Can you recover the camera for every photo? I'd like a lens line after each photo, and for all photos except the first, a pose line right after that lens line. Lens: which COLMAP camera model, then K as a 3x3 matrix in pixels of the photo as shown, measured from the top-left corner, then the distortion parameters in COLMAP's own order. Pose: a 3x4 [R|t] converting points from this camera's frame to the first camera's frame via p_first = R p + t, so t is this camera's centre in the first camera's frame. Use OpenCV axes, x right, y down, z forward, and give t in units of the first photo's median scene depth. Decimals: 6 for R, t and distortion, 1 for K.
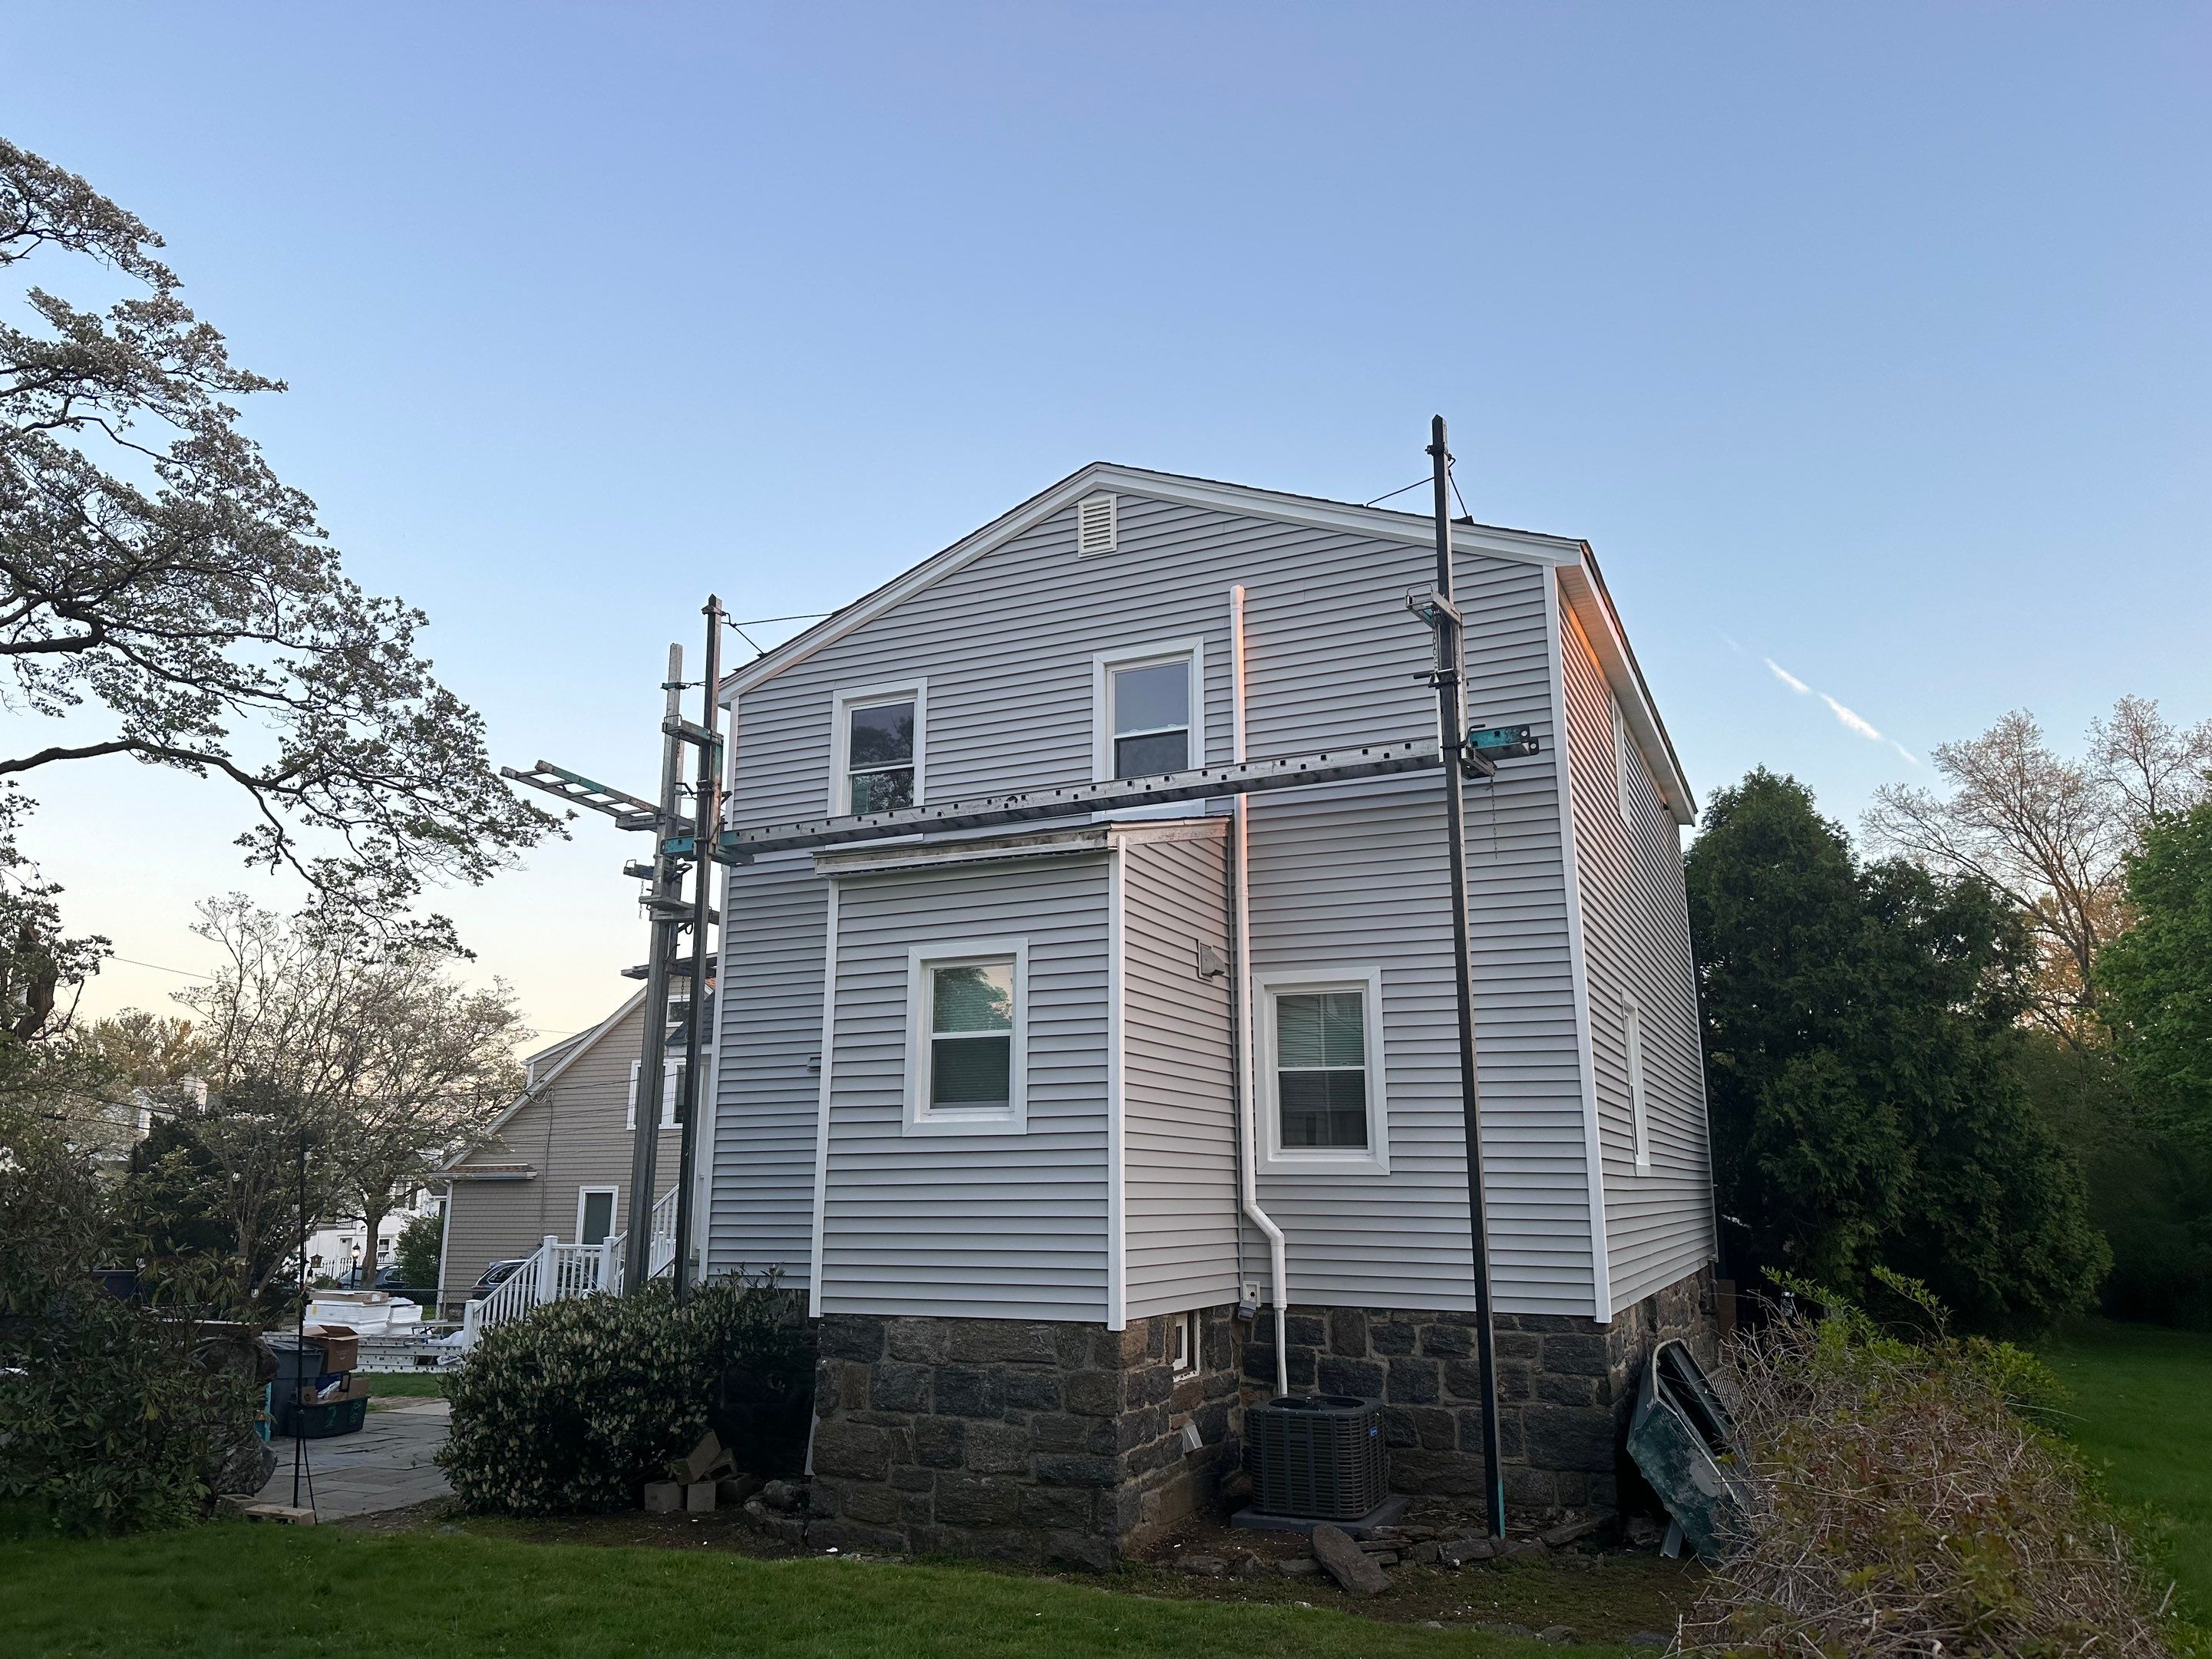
lens RADIAL K [[1543.2, 0, 1106.0], [0, 1543.2, 829.5], [0, 0, 1]] dist [0.139967, -0.248687]
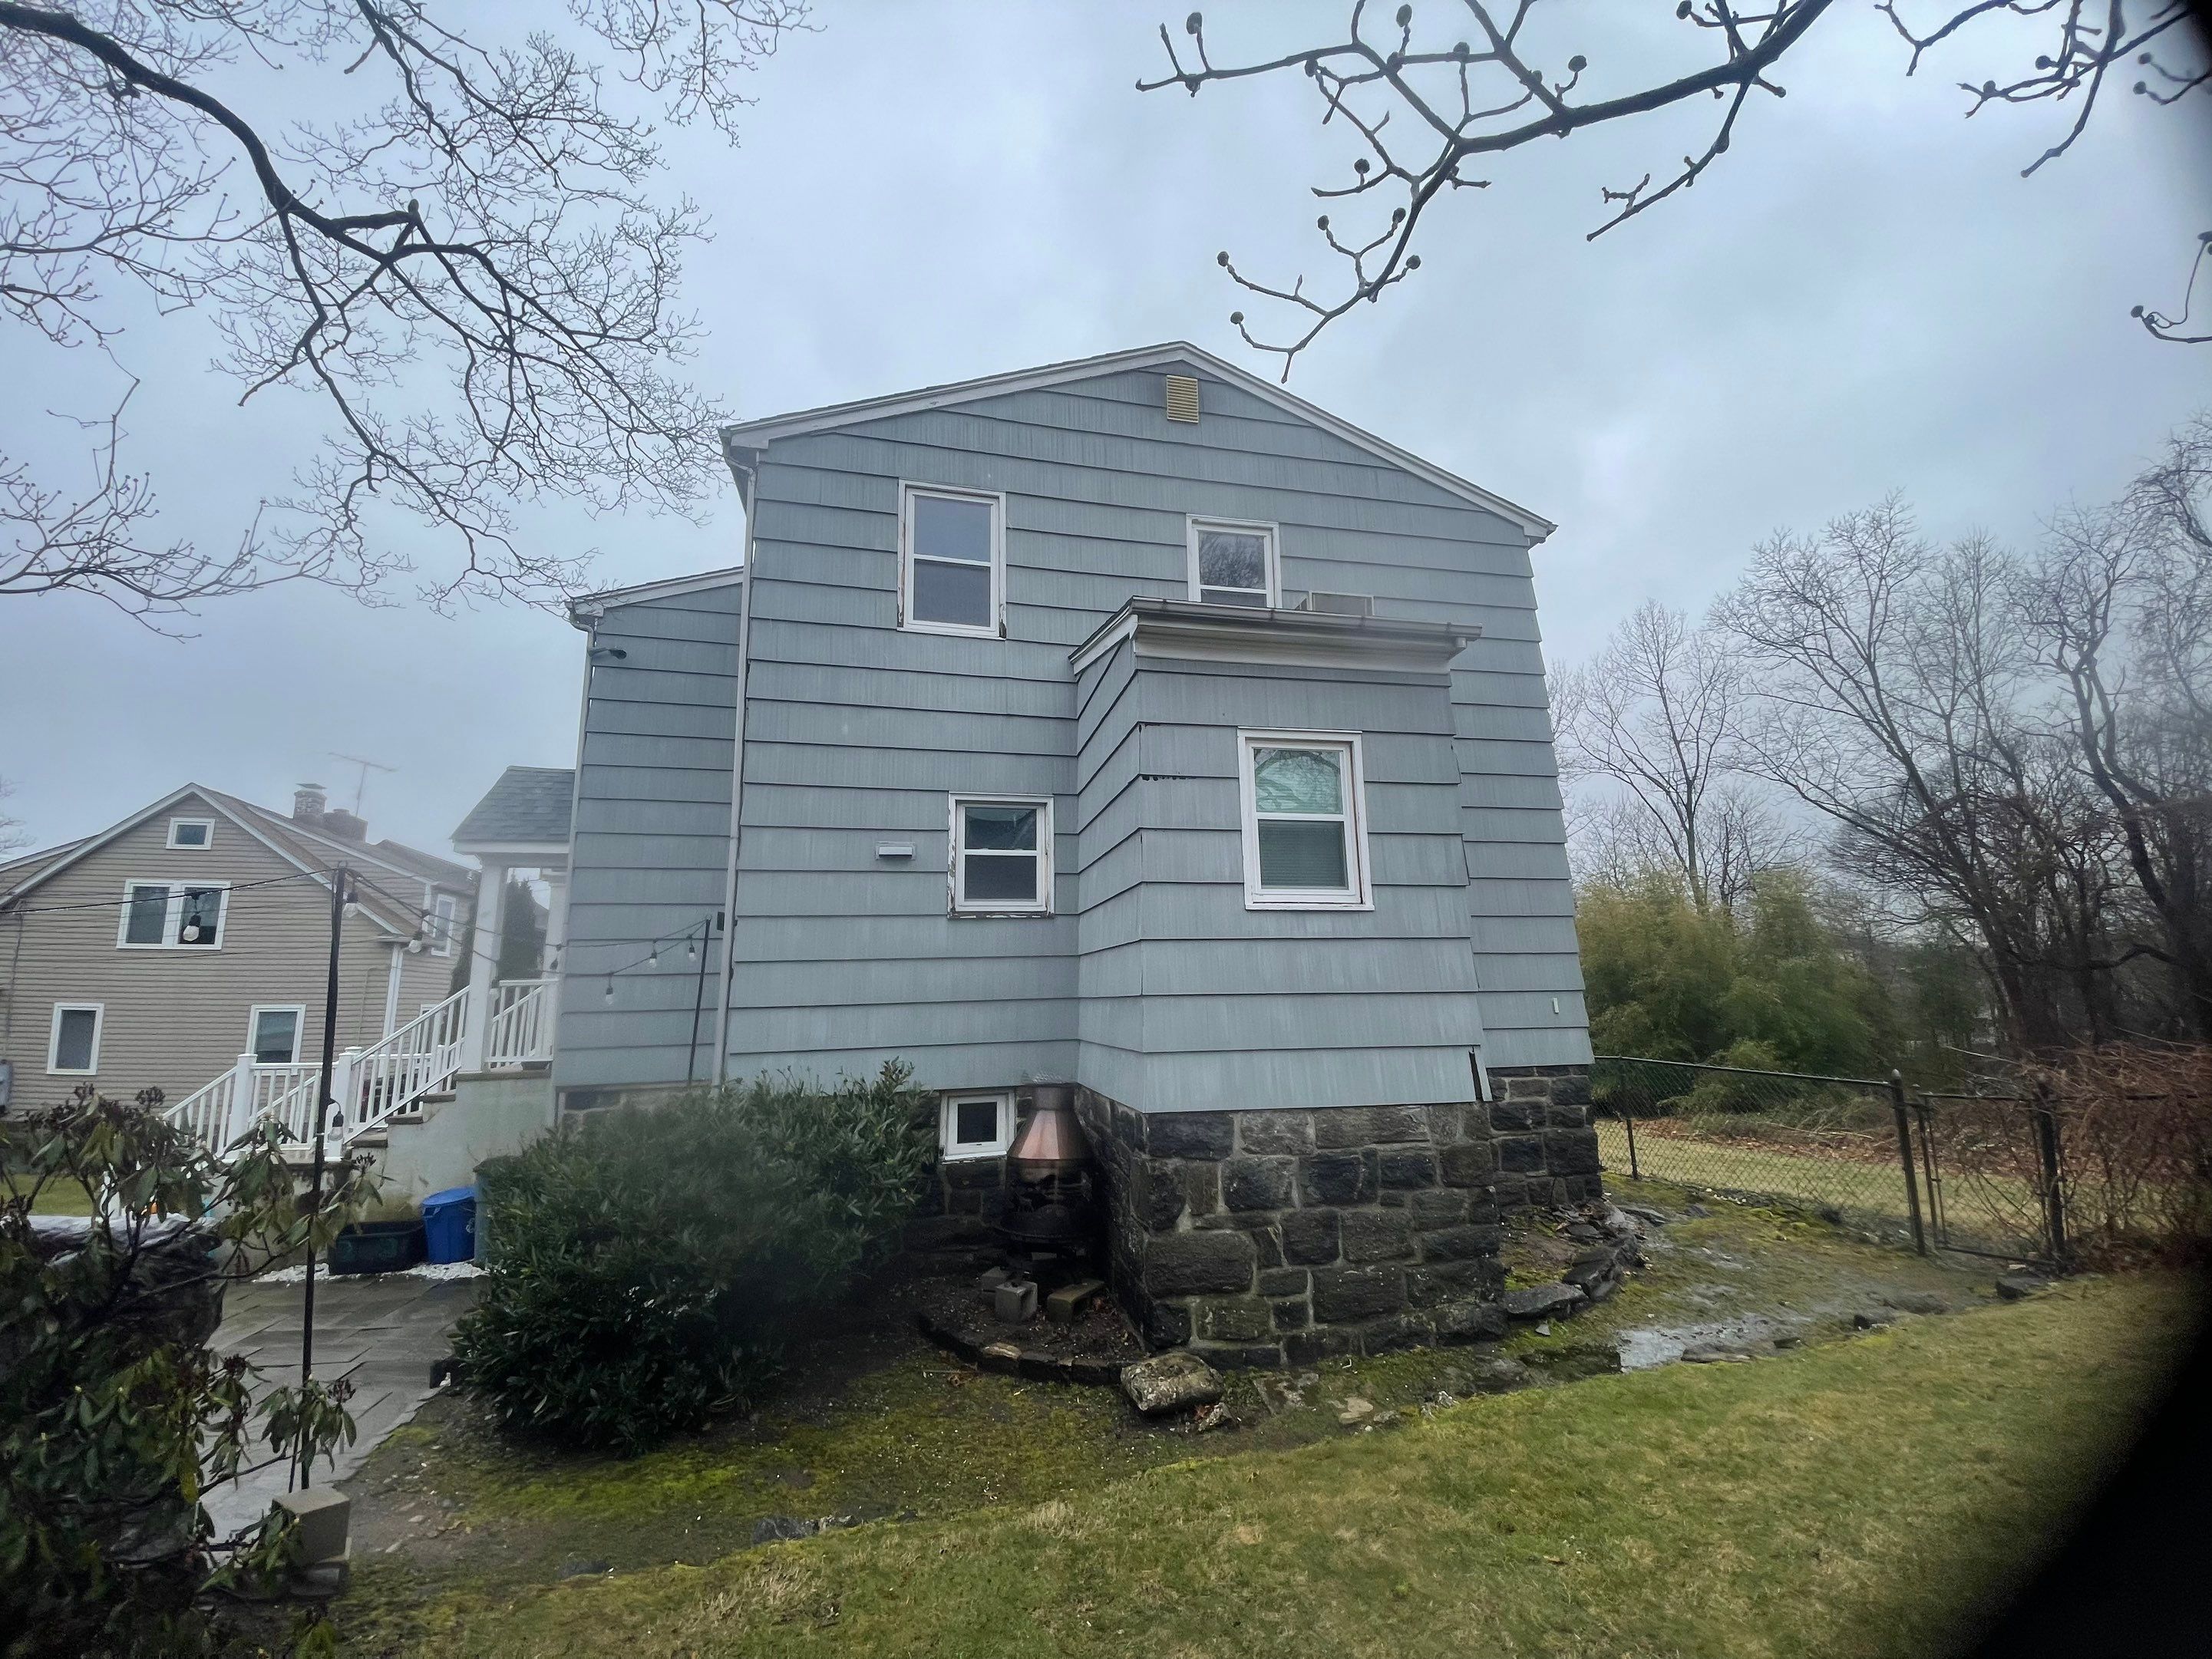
lens RADIAL K [[875.5, 0, 1106.0], [0, 875.5, 829.5], [0, 0, 1]] dist [0.047589, -0.000121]
pose [[0.787237, 0.100384, 0.608424, -0.523814], [-0.120436, 0.992689, -0.007953, 0.161083], [-0.604775, -0.067016, 0.793572, 0.640383]]
